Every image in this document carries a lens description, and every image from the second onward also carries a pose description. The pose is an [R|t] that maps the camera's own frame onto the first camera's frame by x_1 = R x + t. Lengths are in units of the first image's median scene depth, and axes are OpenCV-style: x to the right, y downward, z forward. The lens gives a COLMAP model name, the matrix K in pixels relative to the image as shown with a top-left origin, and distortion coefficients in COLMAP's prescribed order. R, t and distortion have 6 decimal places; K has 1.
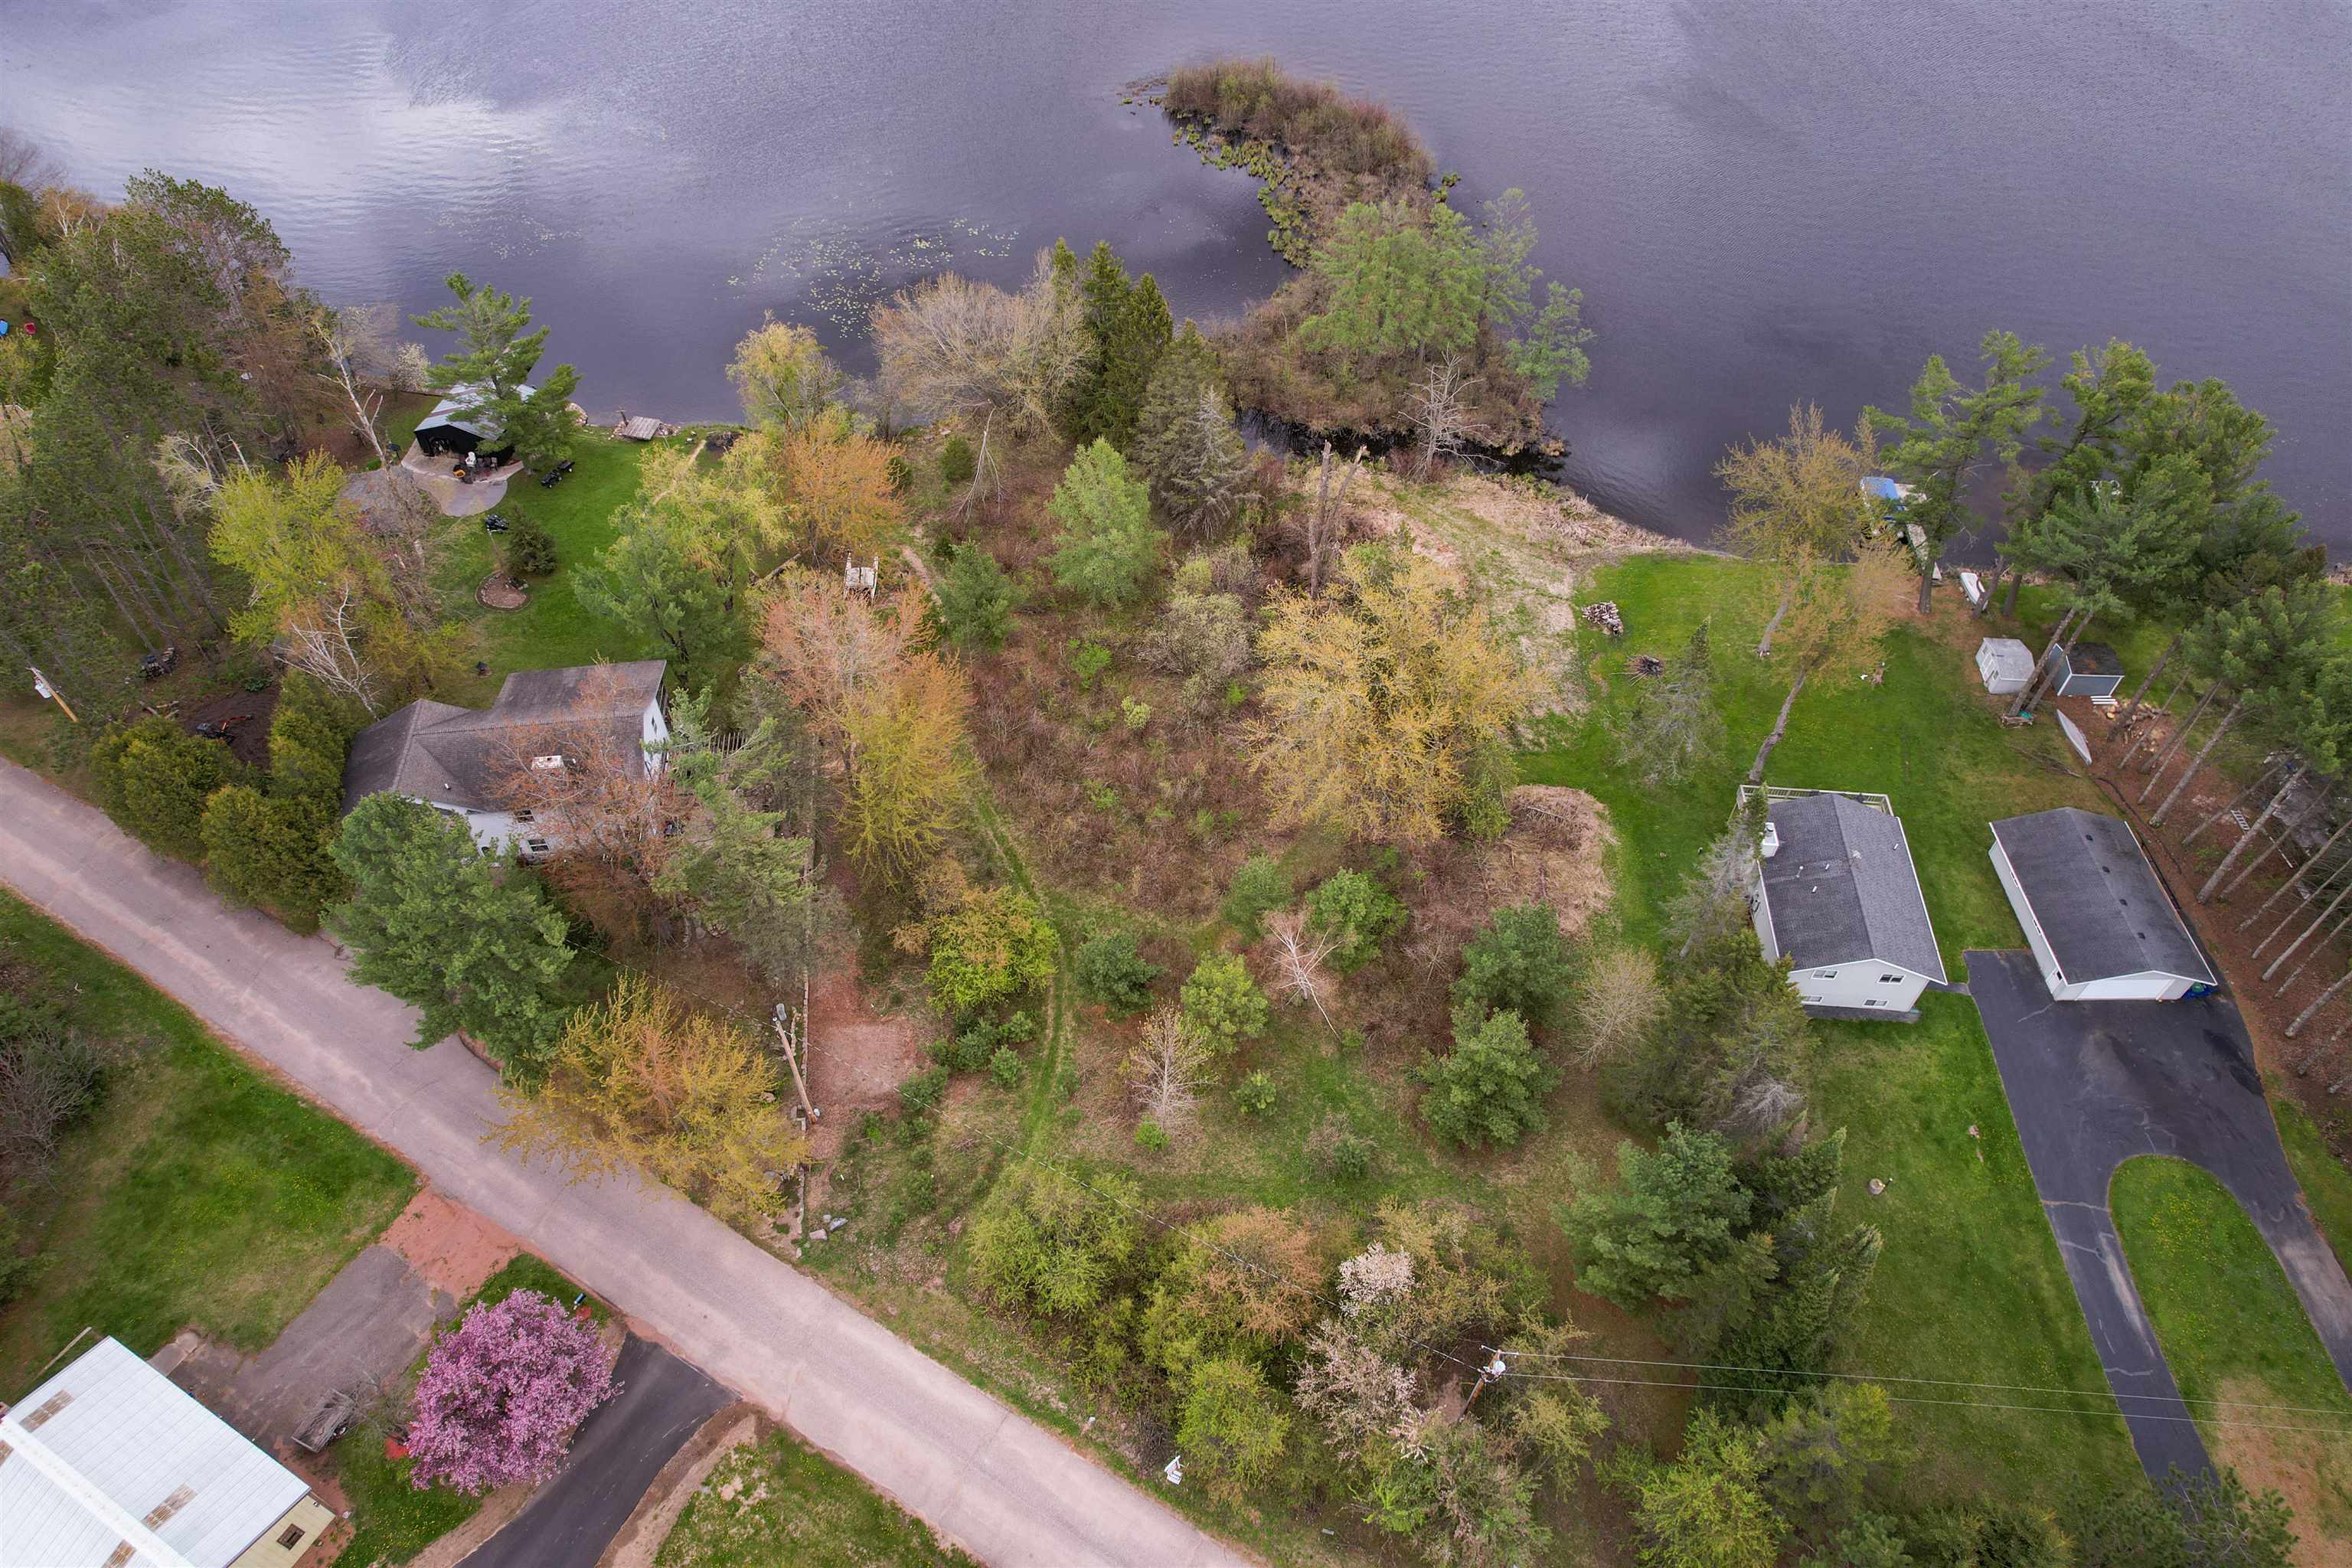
lens RADIAL K [[1506.0, 0, 1161.9], [0, 1506.0, 786.1], [0, 0, 1]] dist [-0.081573, 0.074706]
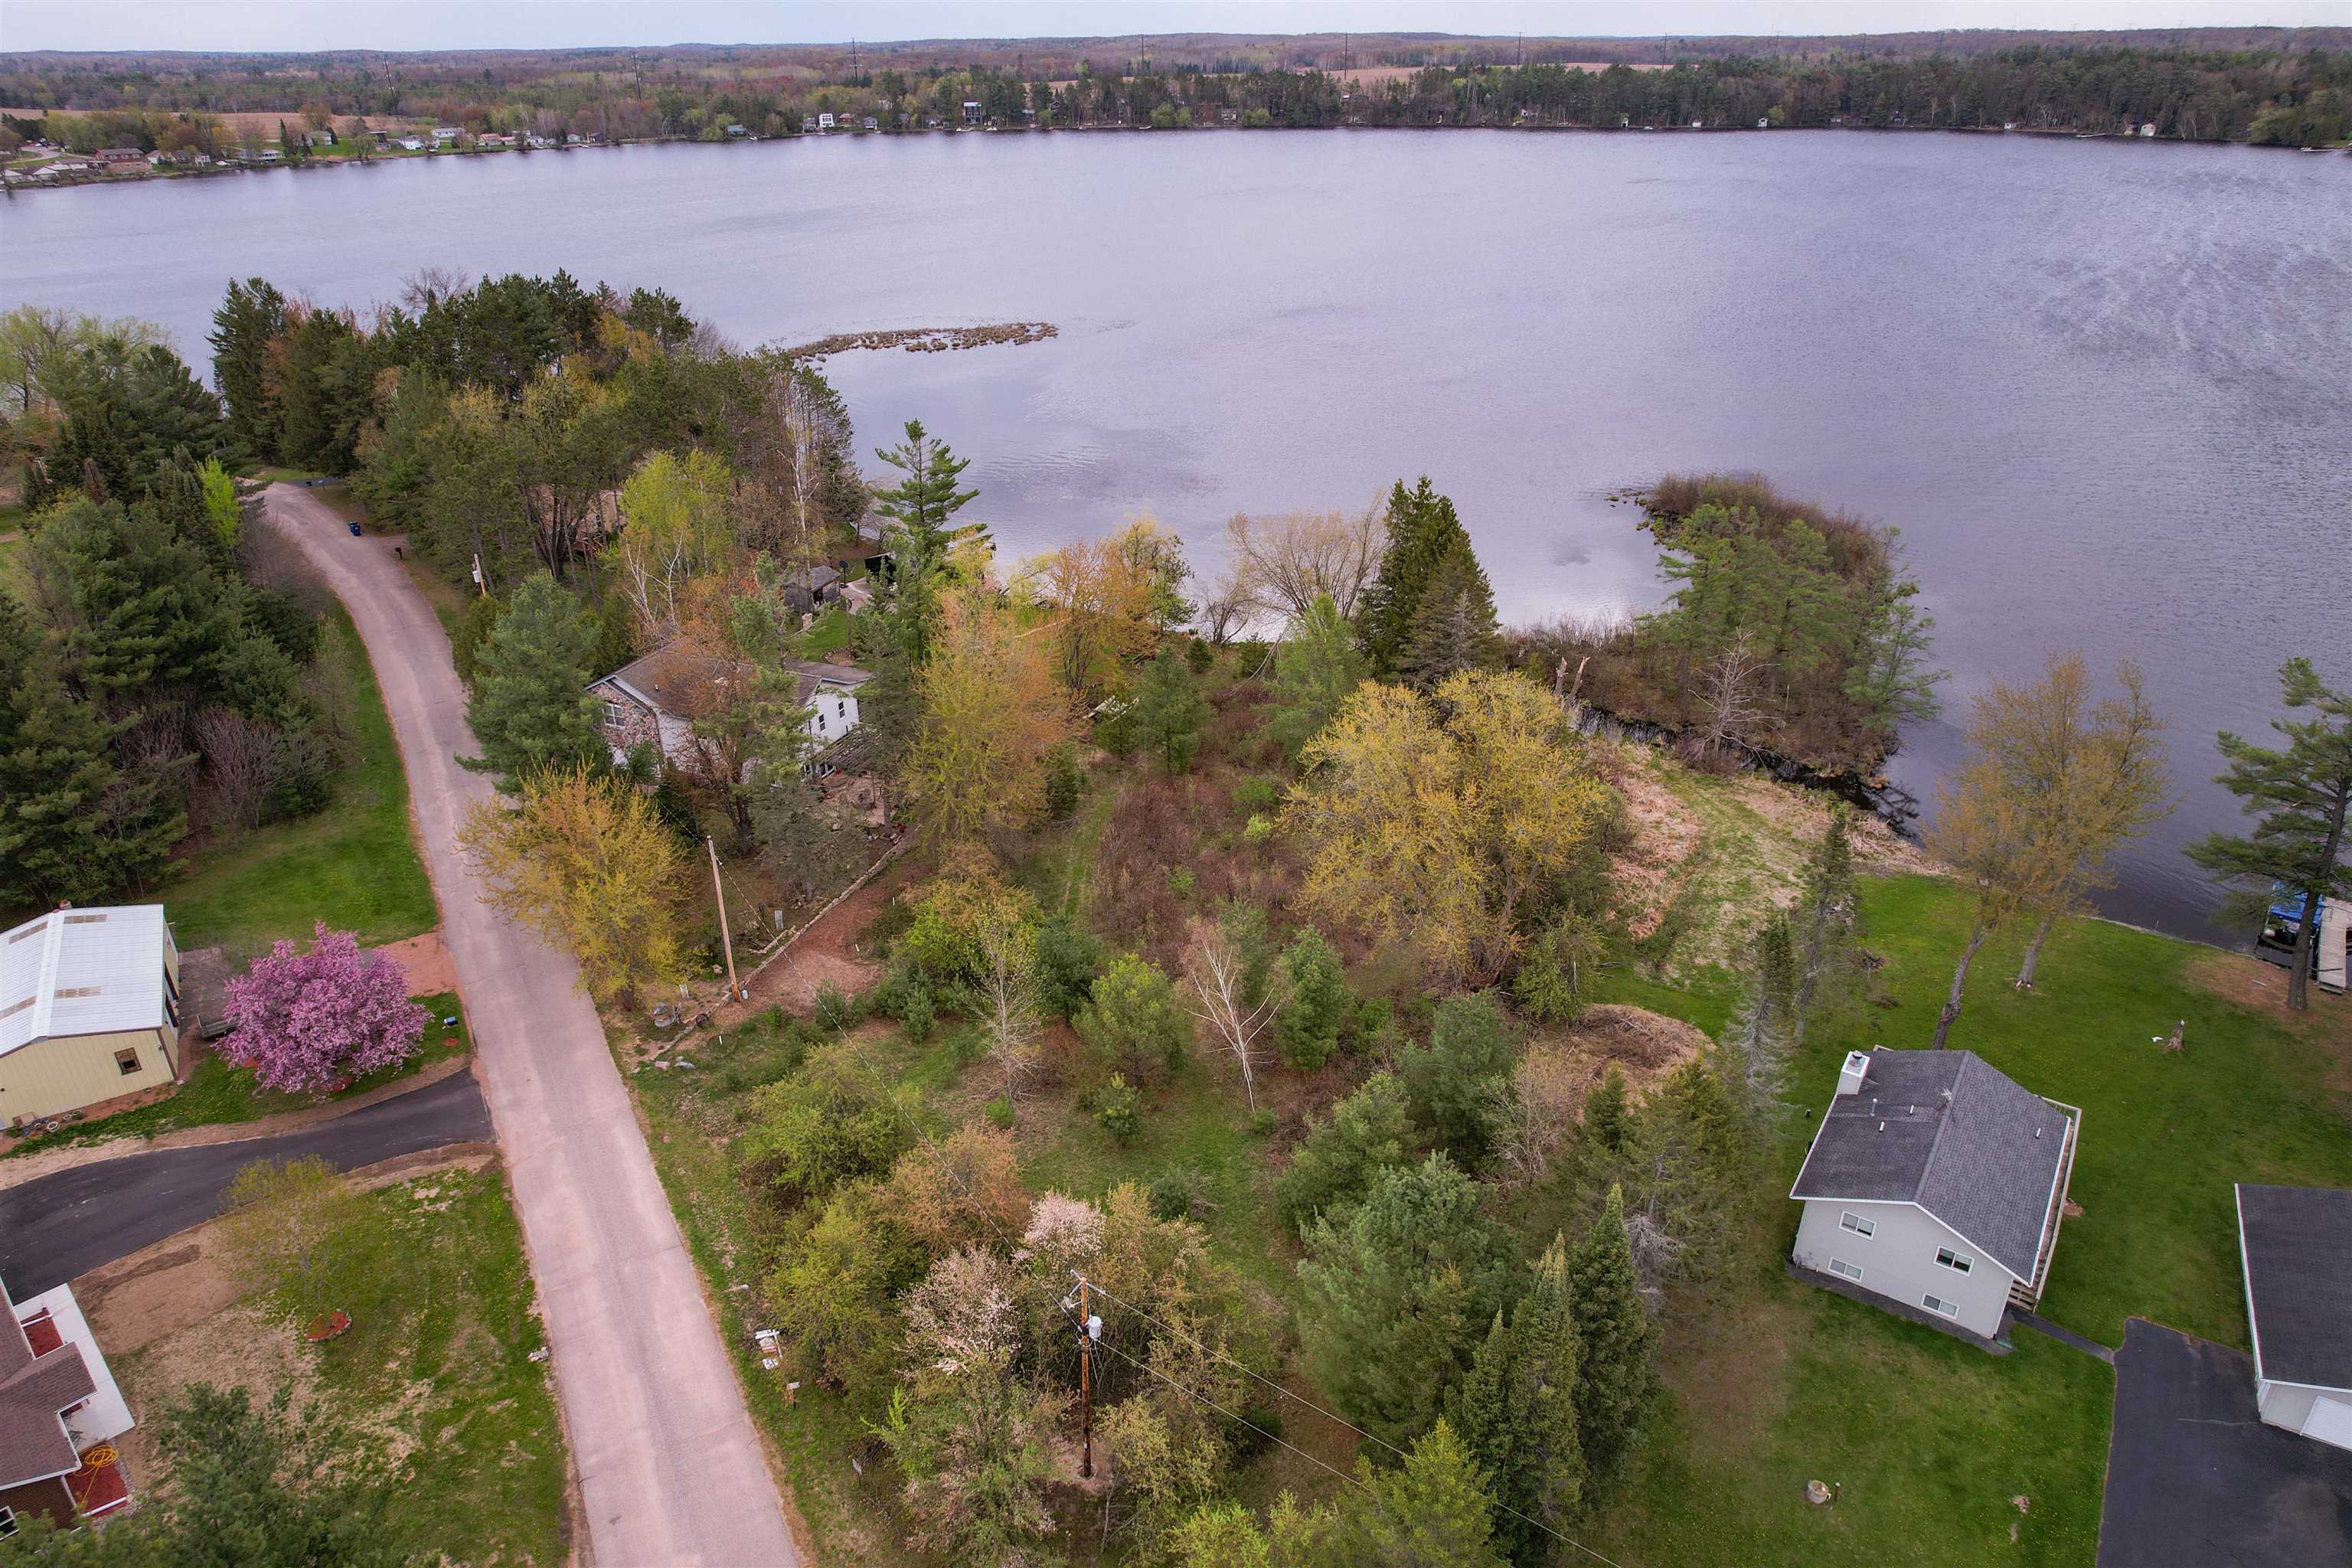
lens RADIAL K [[1506.0, 0, 1161.9], [0, 1506.0, 786.1], [0, 0, 1]] dist [-0.081573, 0.074706]
pose [[0.868477, 0.215255, -0.446557, 0.411680], [-0.365721, 0.886329, -0.284025, 0.259858], [0.334659, 0.409984, 0.848479, 0.160919]]
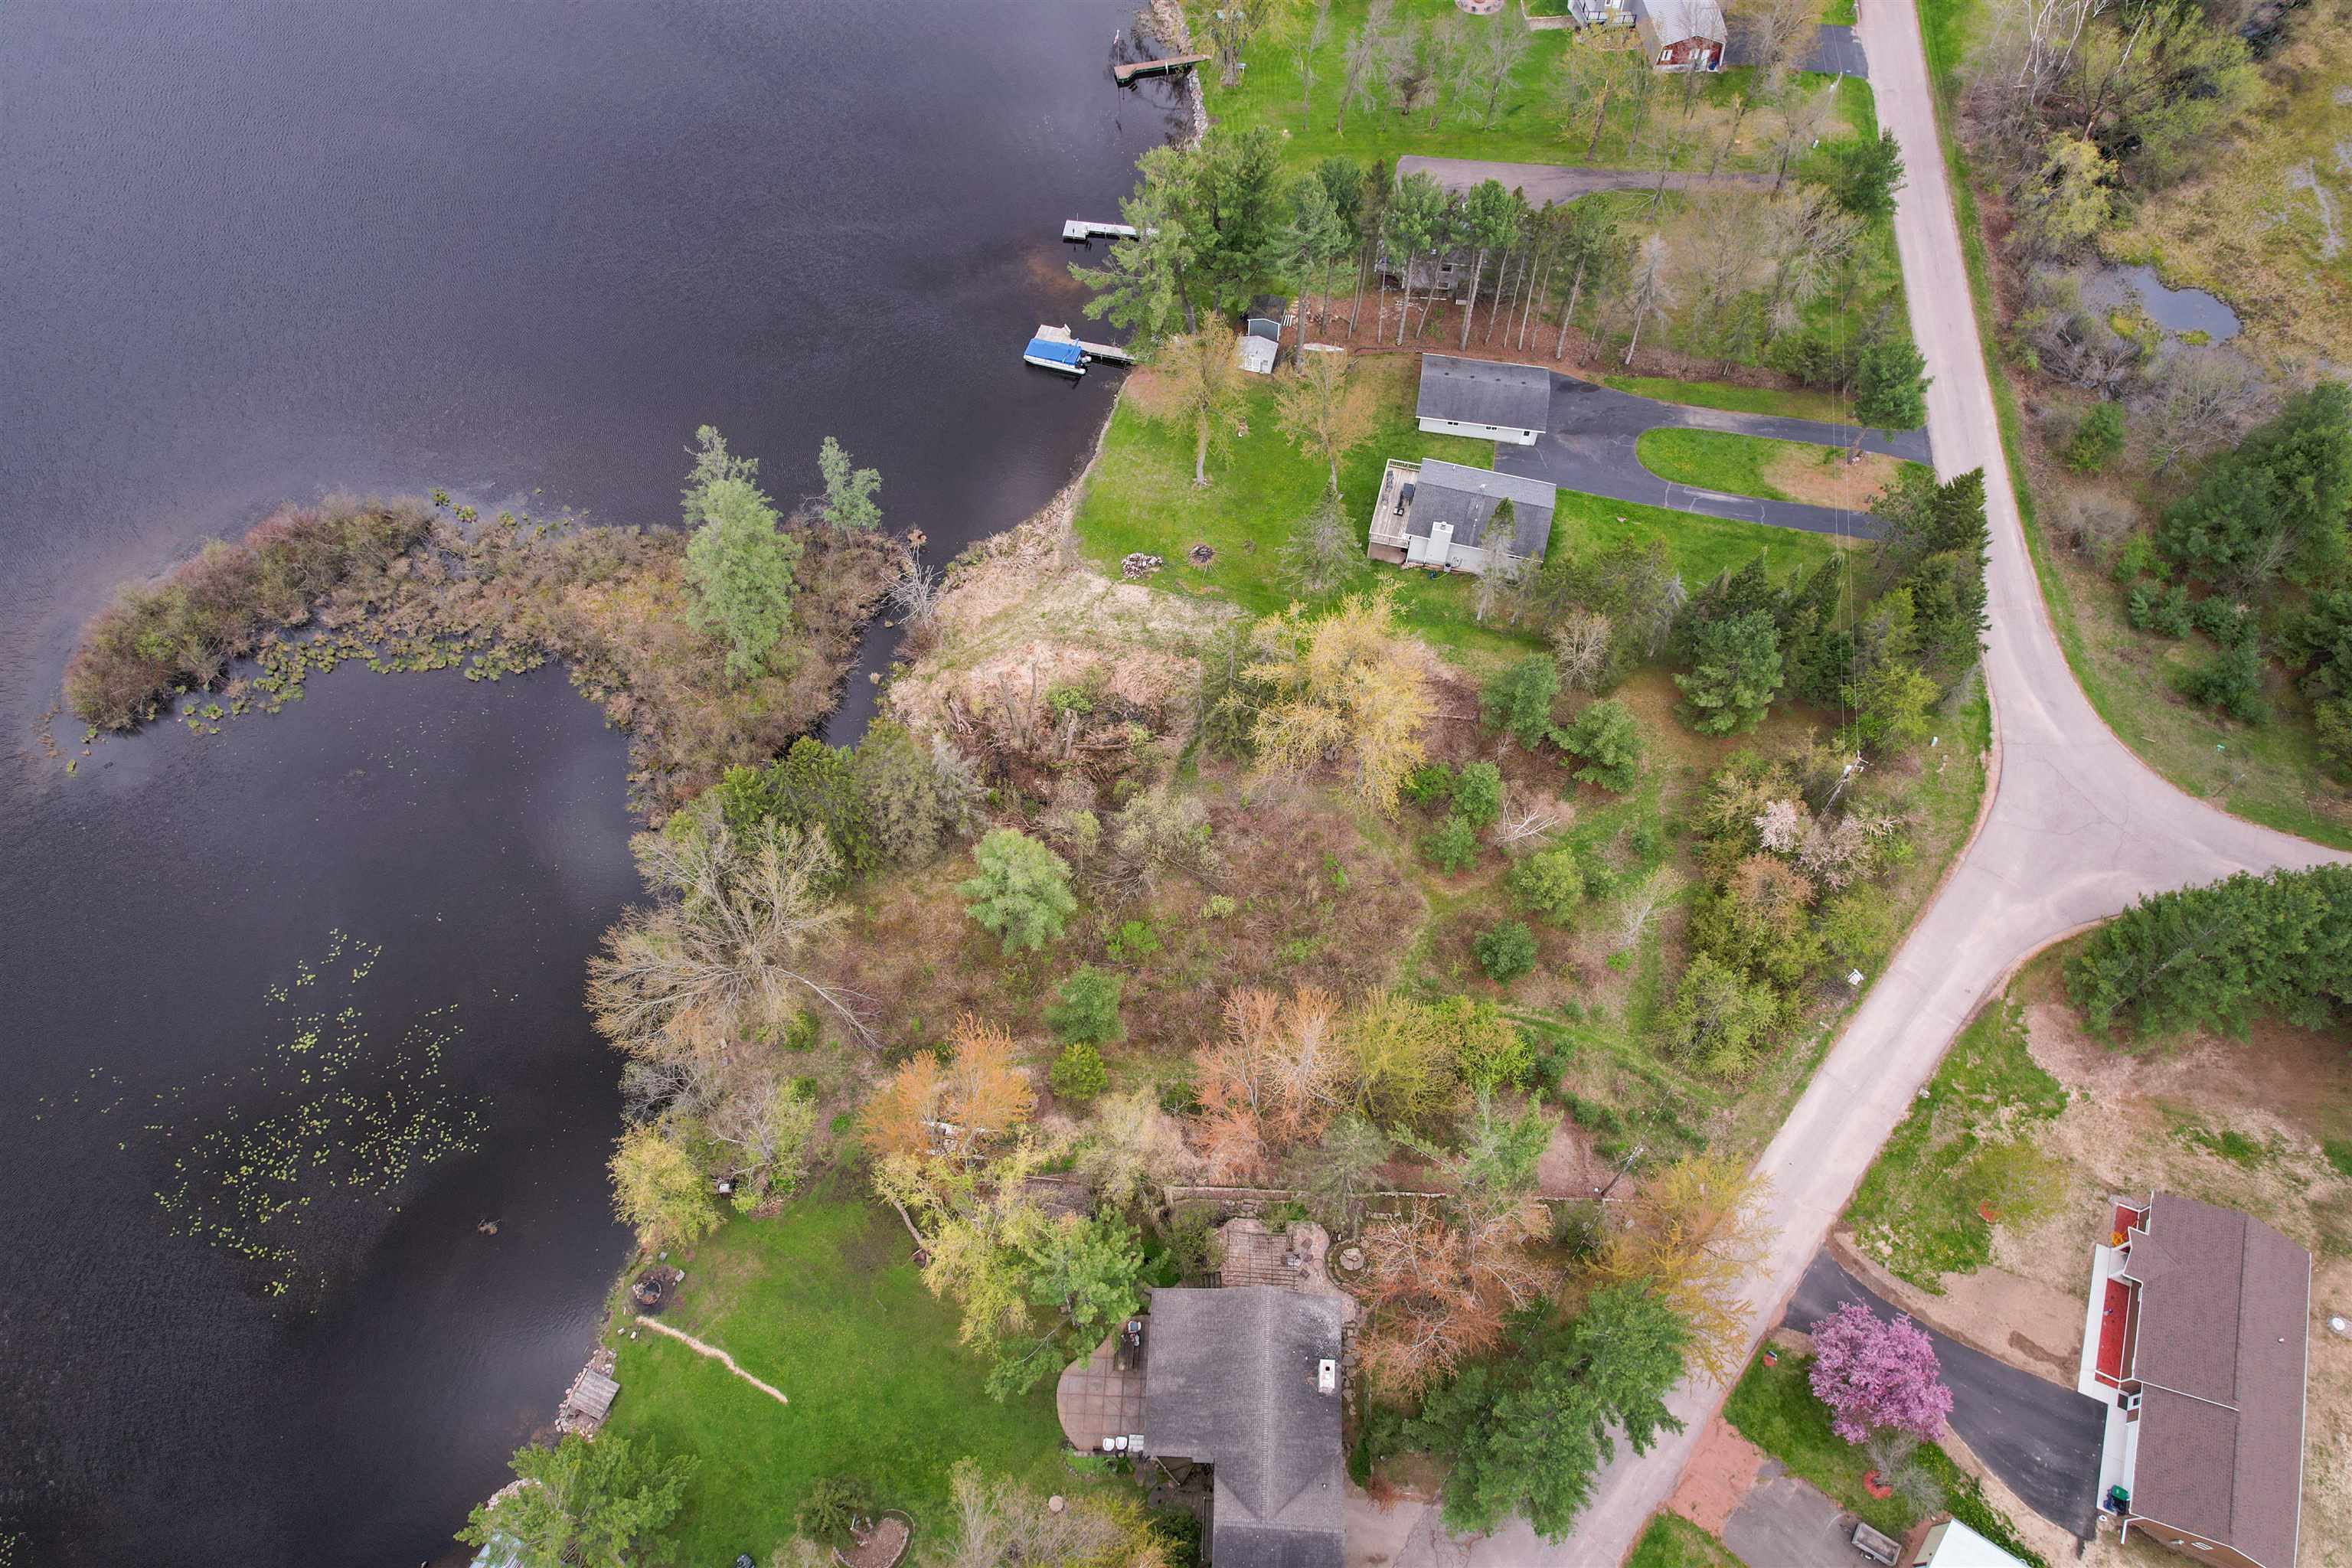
lens RADIAL K [[1577.5, 0, 1160.3], [0, 1577.5, 729.4], [0, 0, 1]] dist [-0.092059, 0.090327]
pose [[0.174702, -0.823438, 0.539842, -0.649071], [0.745064, 0.468996, 0.474259, -0.827603], [-0.643707, 0.319363, 0.695448, 0.168535]]
